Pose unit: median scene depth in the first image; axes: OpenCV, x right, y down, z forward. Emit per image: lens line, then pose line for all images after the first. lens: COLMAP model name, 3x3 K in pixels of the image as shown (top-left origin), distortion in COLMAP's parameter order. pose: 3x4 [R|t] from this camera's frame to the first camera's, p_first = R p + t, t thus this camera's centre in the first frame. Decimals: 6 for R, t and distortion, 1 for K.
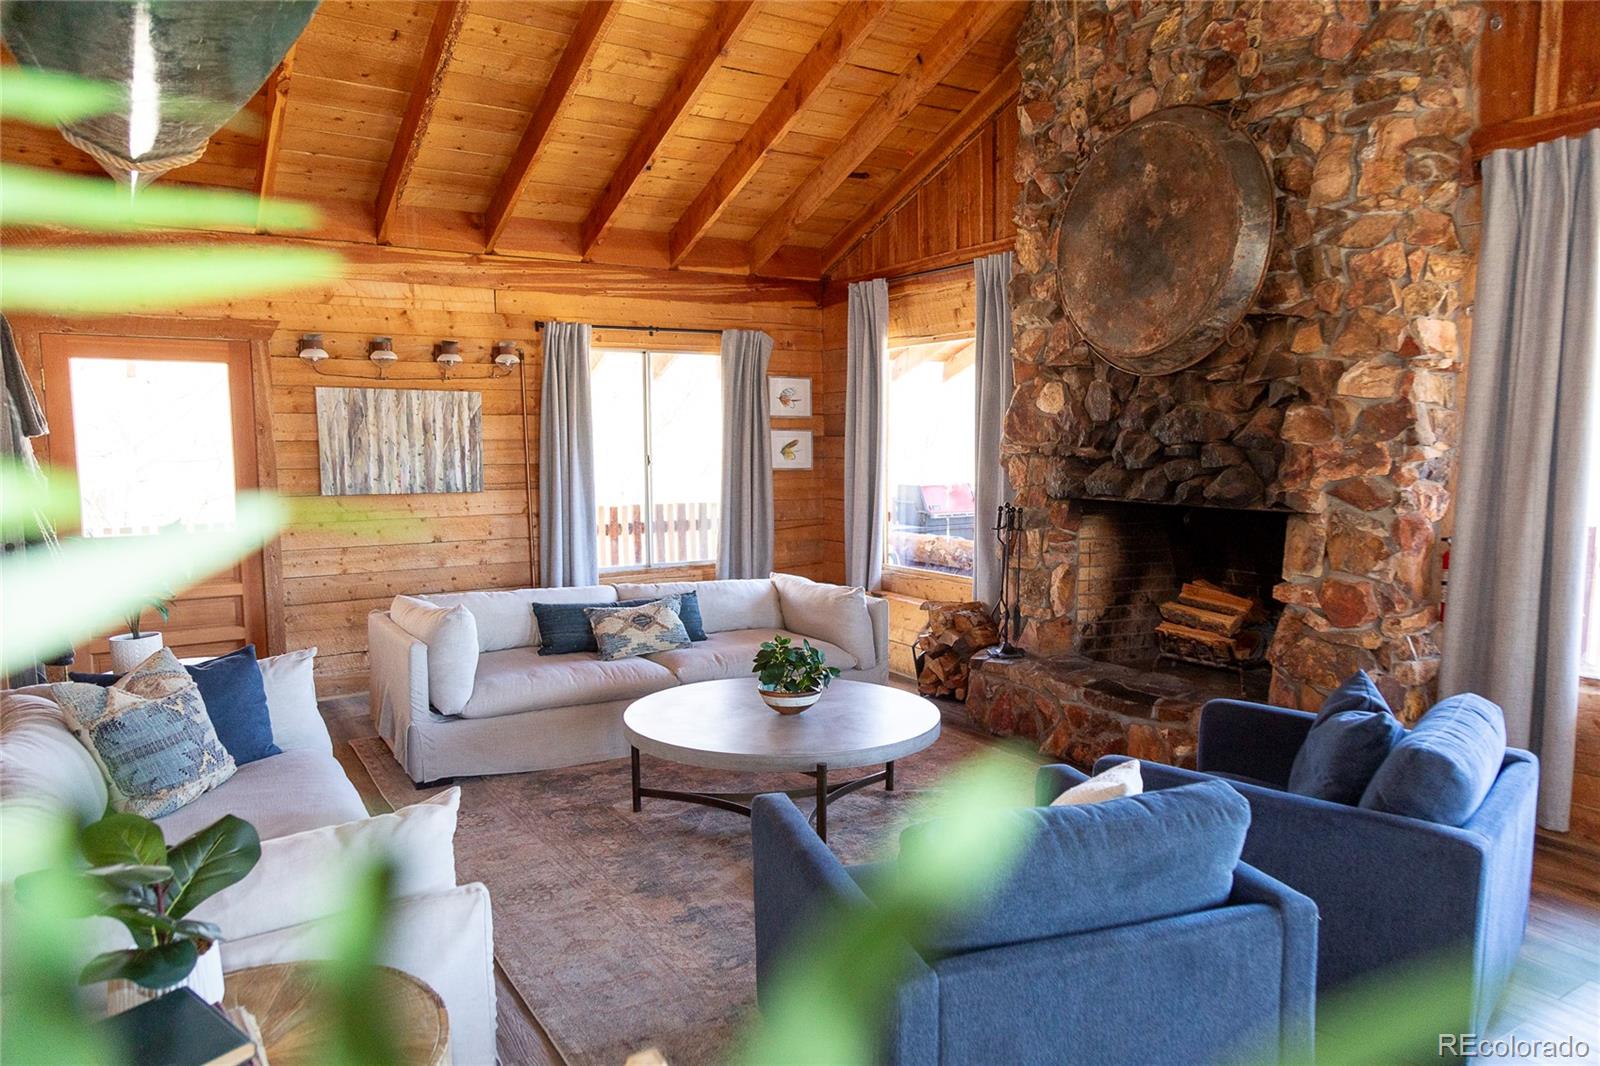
lens RADIAL K [[1046.7, 0, 801.2], [0, 1046.7, 533.3], [0, 0, 1]] dist [0.013542, 0.000288]
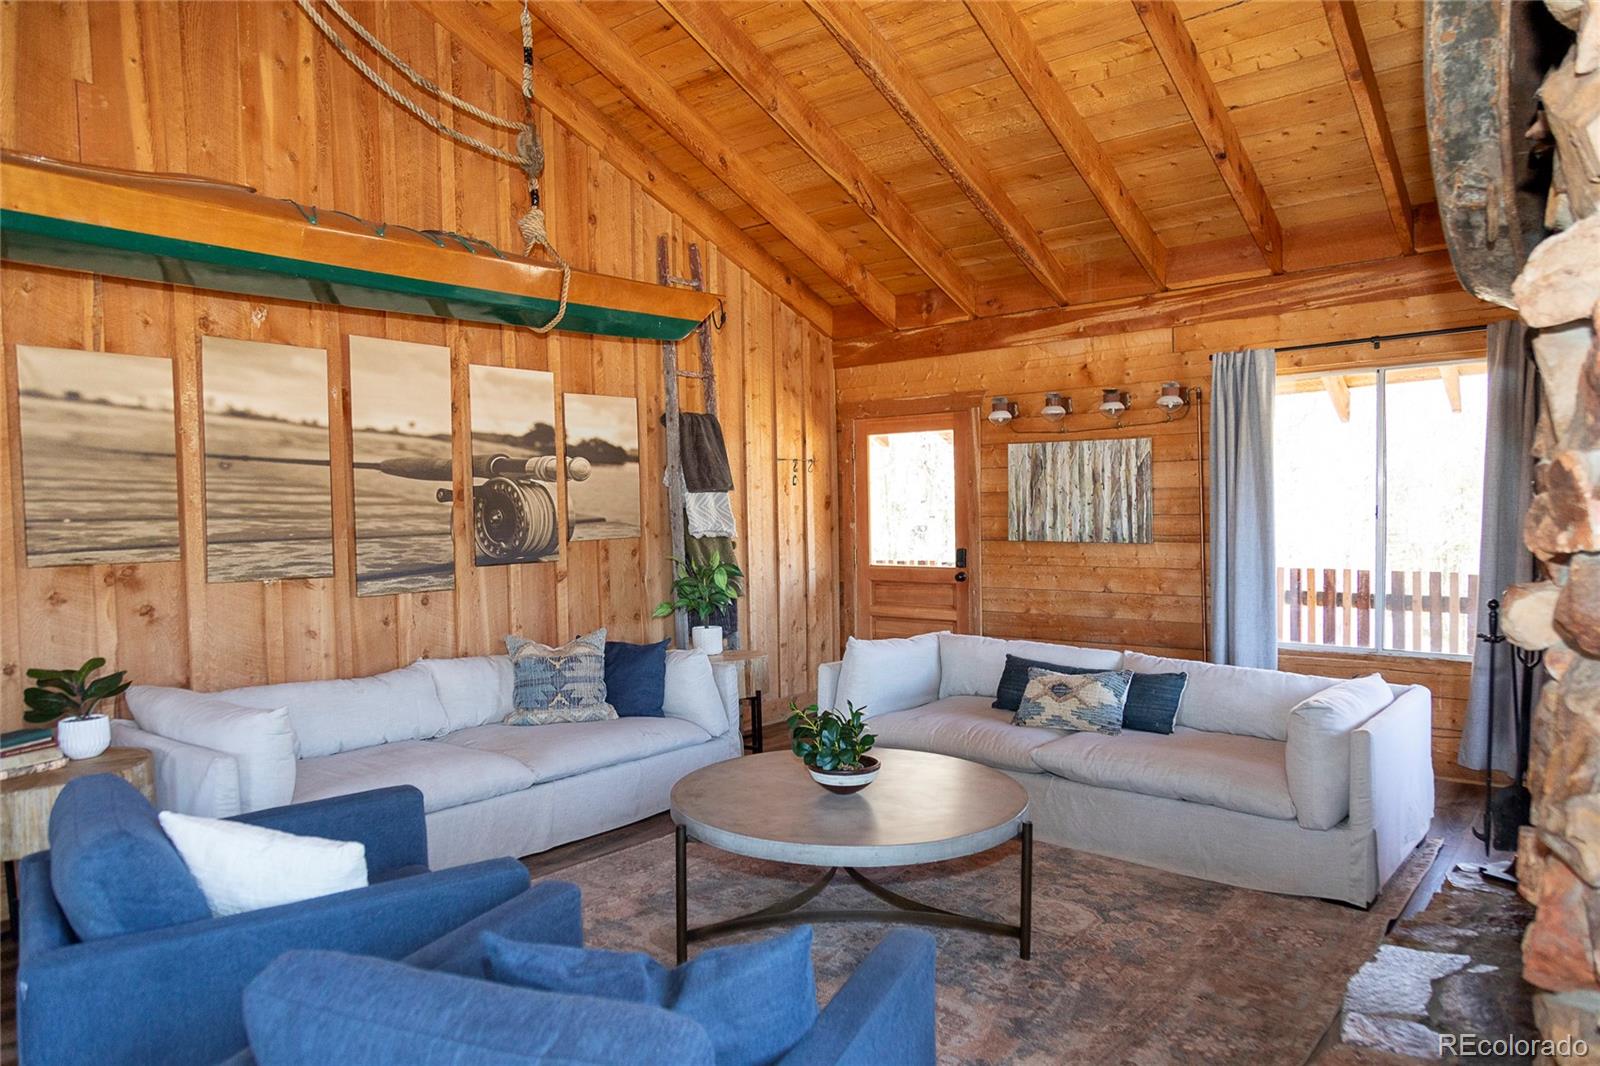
lens RADIAL K [[1046.7, 0, 803.6], [0, 1046.7, 536.4], [0, 0, 1]] dist [0.013542, 0.000288]
pose [[0.316519, 0.029174, -0.948137, 0.528748], [-0.074747, 0.997186, 0.005731, -0.030226], [0.945637, 0.069056, 0.317809, 0.436293]]
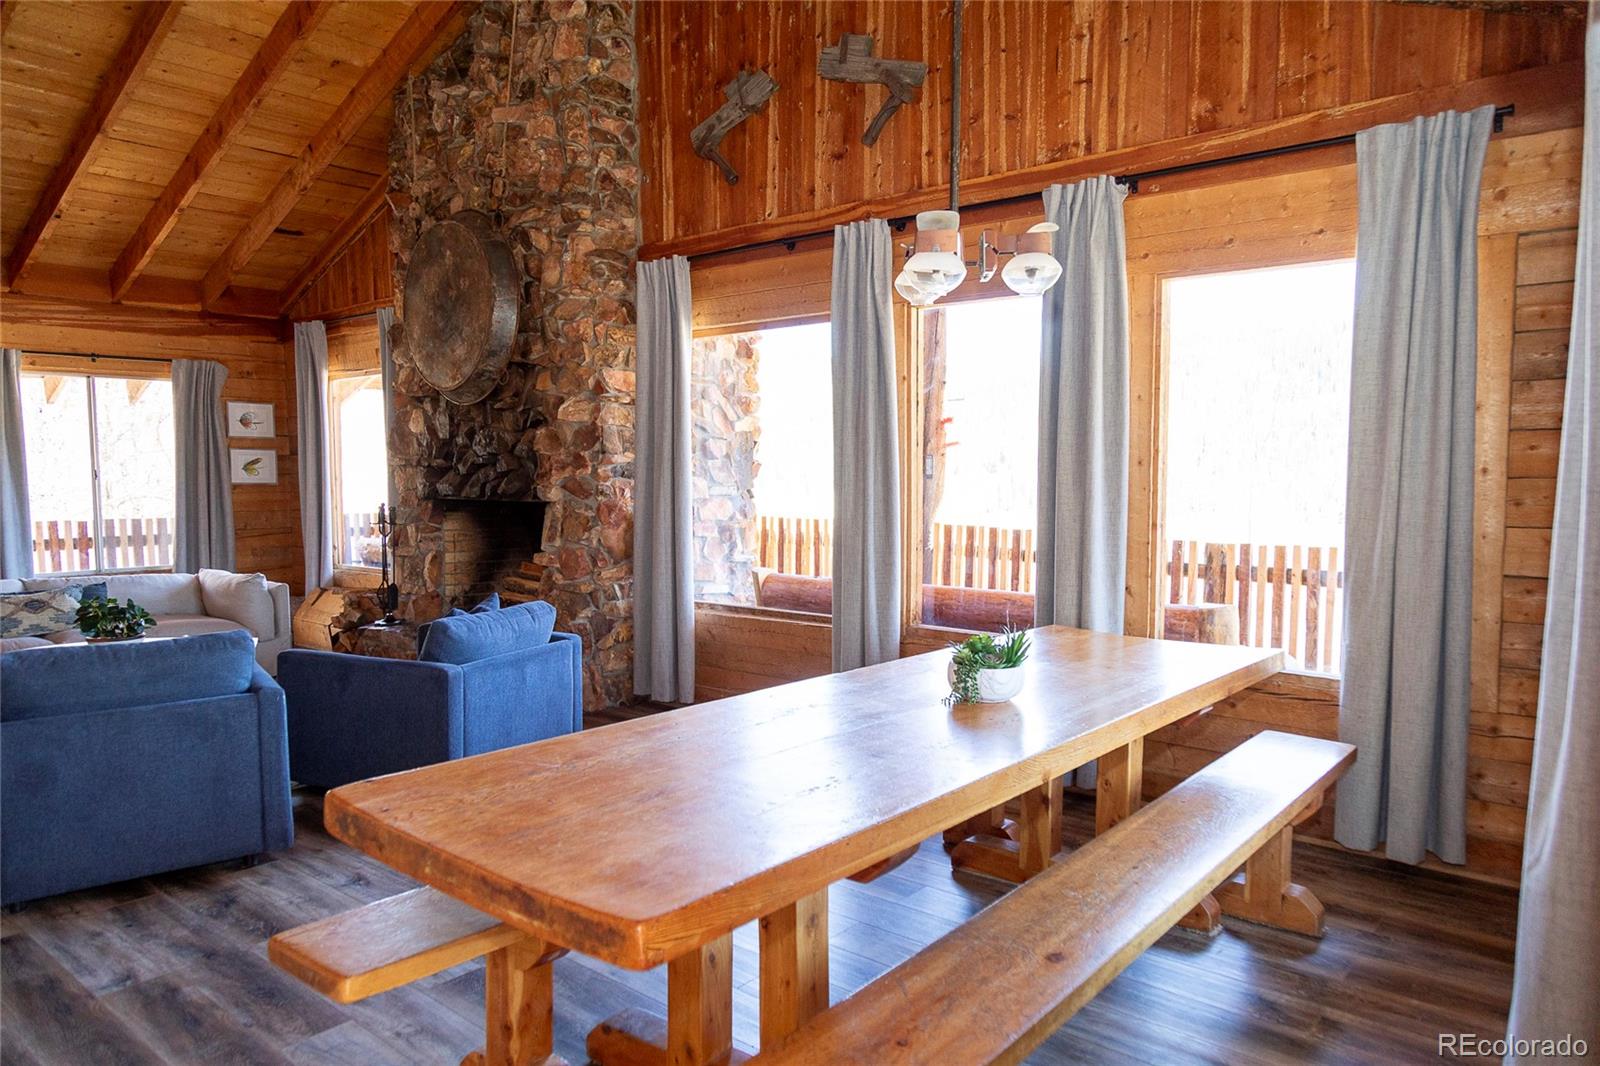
lens RADIAL K [[1046.7, 0, 799.6], [0, 1046.7, 539.4], [0, 0, 1]] dist [0.013542, 0.000288]
pose [[0.951628, -0.019408, 0.306638, 0.258440], [0.027902, 0.999338, -0.023342, 0.052886], [-0.305982, 0.030769, 0.951540, -0.326722]]
